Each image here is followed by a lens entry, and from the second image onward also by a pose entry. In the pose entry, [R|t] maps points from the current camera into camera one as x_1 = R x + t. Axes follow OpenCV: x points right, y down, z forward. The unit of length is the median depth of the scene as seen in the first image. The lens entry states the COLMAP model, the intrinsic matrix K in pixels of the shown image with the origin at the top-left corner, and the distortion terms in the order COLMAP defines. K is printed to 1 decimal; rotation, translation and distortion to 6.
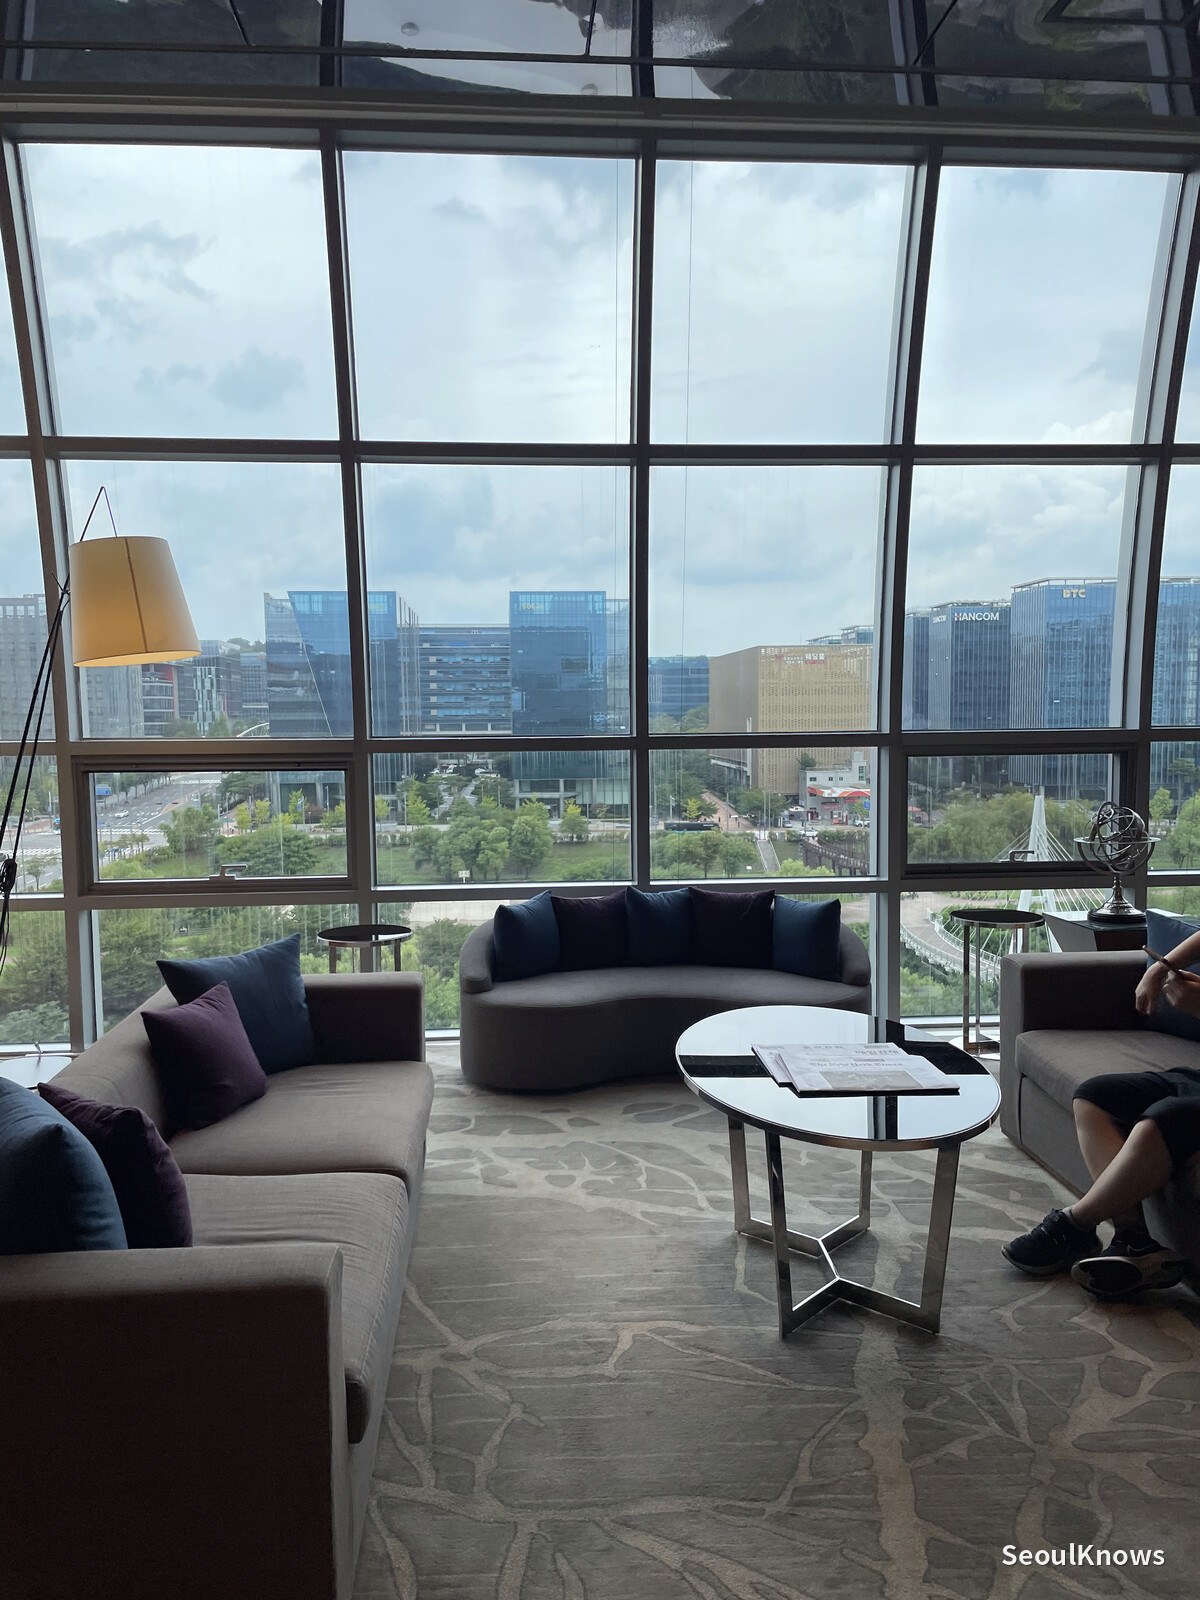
lens RADIAL K [[1174.4, 0, 637.9], [0, 1174.4, 803.6], [0, 0, 1]] dist [-0.004053, -0.003020]
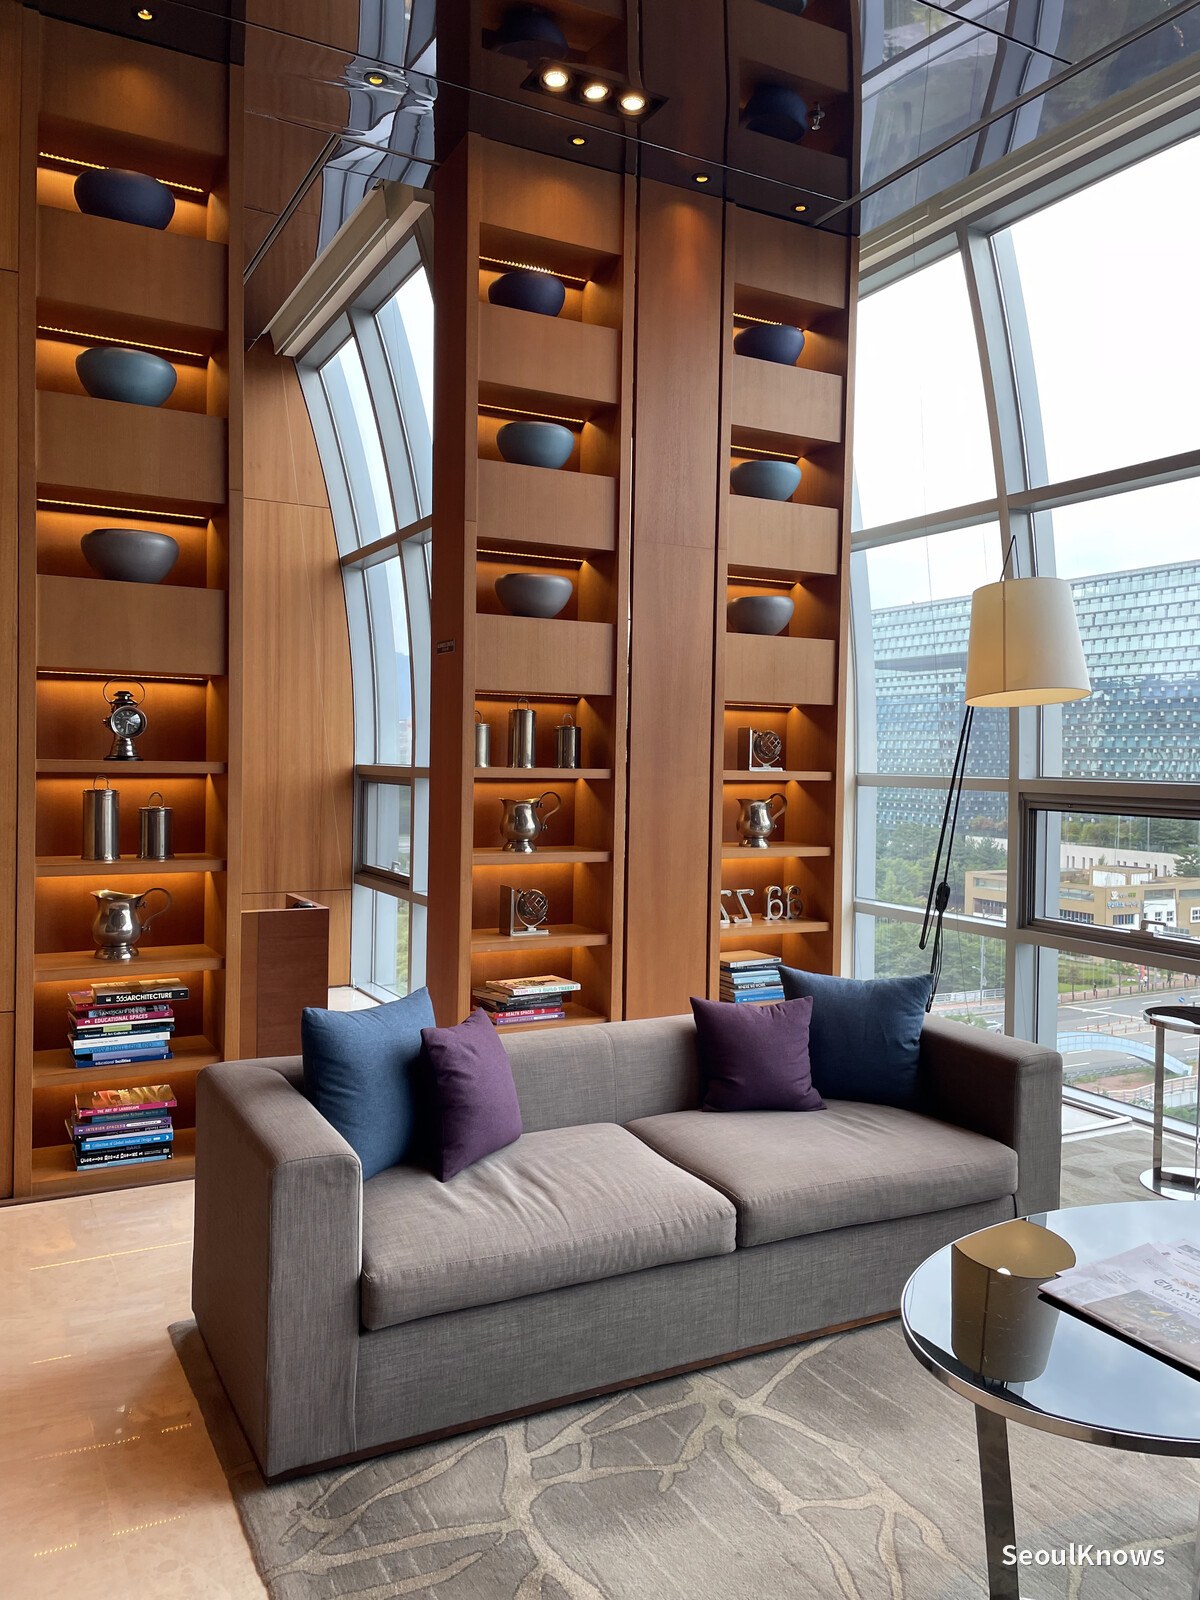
lens RADIAL K [[1181.5, 0, 595.7], [0, 1181.5, 779.9], [0, 0, 1]] dist [0.085393, -0.102880]
pose [[0.425902, 0.040388, -0.903867, 0.306104], [-0.097581, 0.995226, -0.001510, -0.014509], [0.899492, 0.088843, 0.427810, 0.197746]]
